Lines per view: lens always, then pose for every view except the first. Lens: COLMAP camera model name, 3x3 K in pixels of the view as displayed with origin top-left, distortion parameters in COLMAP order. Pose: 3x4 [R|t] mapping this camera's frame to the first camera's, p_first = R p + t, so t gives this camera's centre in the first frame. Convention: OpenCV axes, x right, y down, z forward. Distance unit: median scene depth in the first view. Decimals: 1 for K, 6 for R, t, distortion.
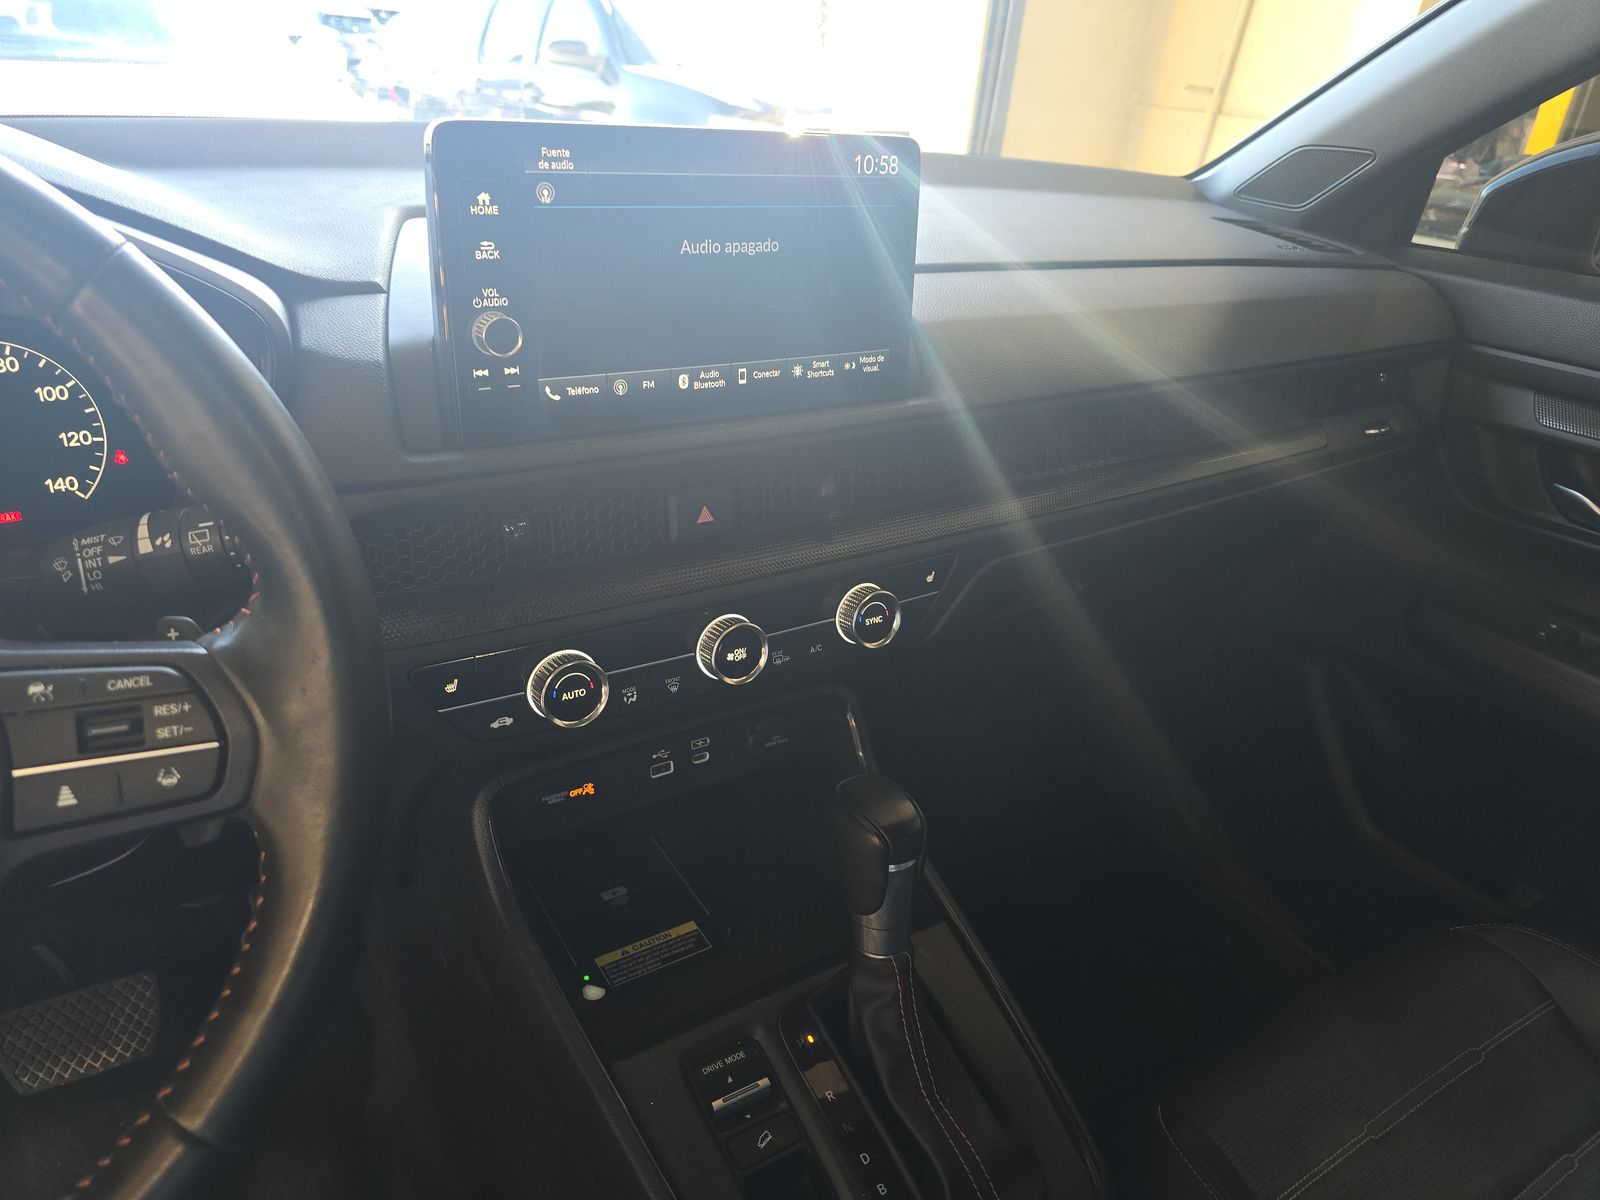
lens RADIAL K [[1057.0, 0, 794.6], [0, 1057.0, 595.3], [0, 0, 1]] dist [0.052716, -0.067234]
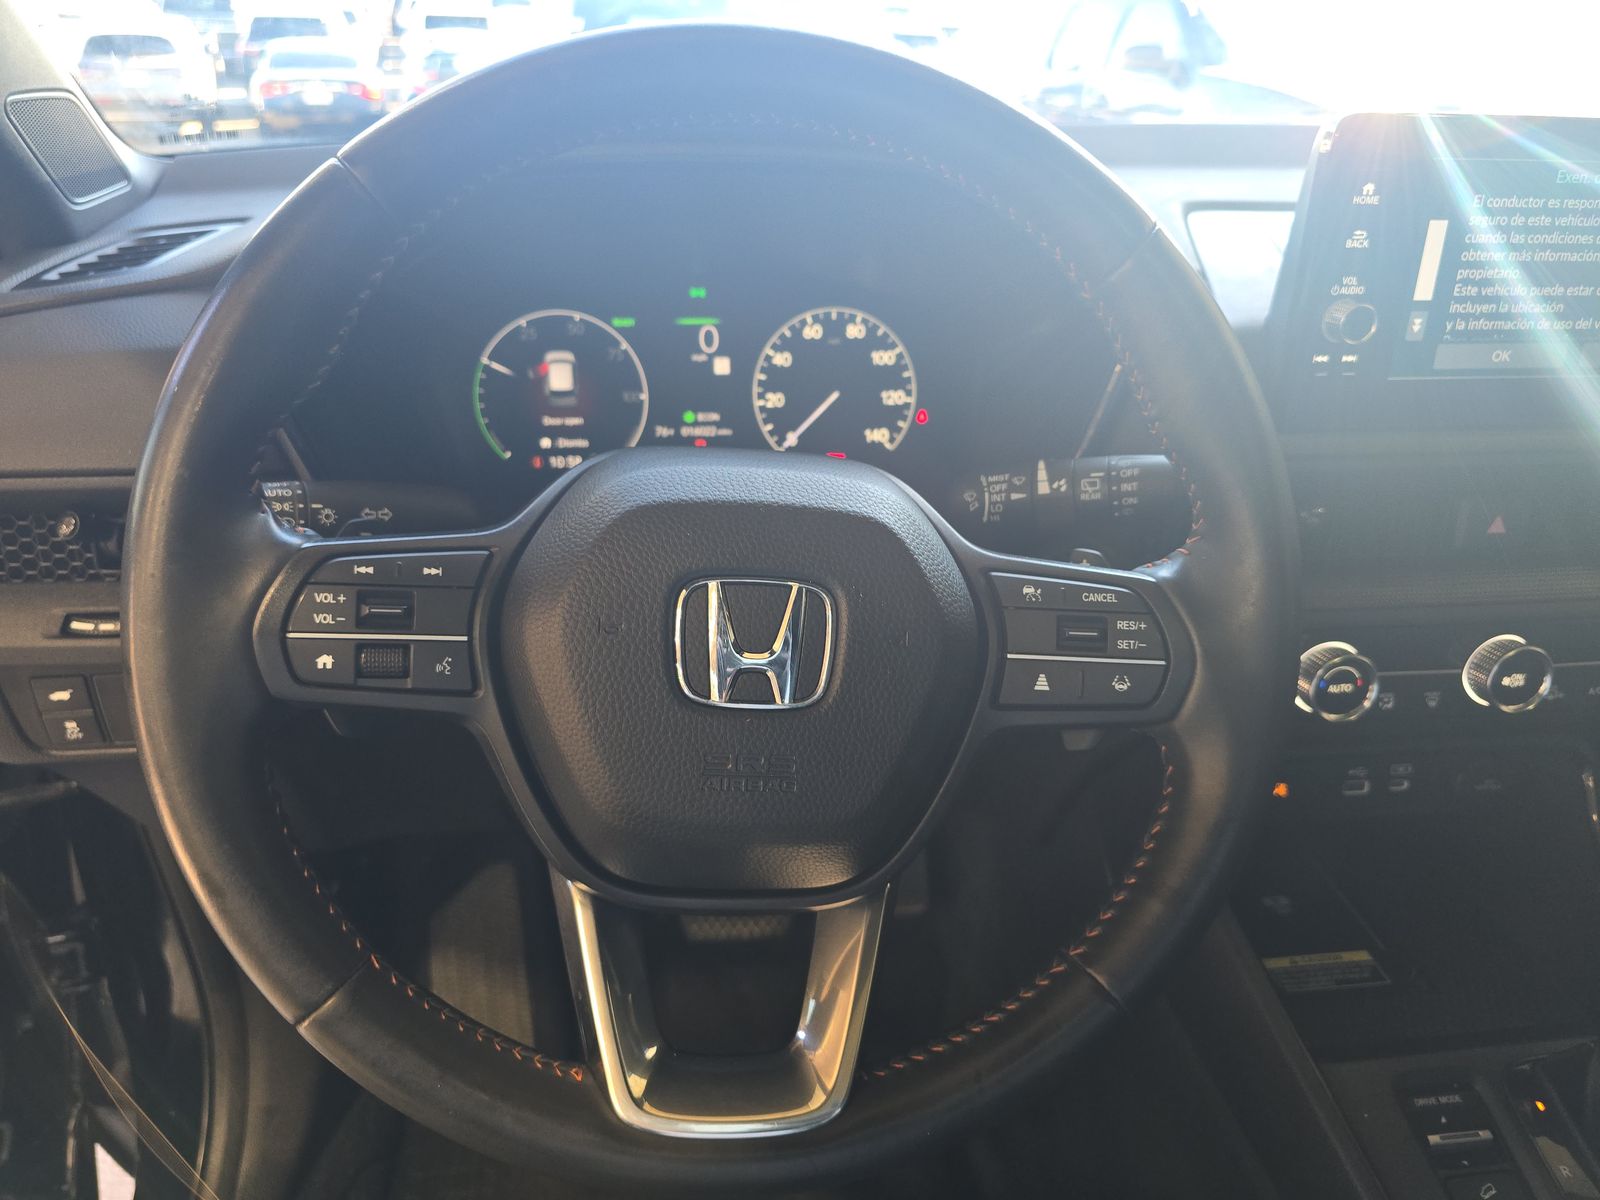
lens RADIAL K [[1081.7, 0, 800.0], [0, 1081.7, 600.0], [0, 0, 1]] dist [0.003397, -0.018855]
pose [[0.901454, 0.148656, -0.406549, -0.255395], [-0.151925, 0.988090, 0.024432, 0.061745], [0.405339, 0.039740, 0.913302, -0.123599]]
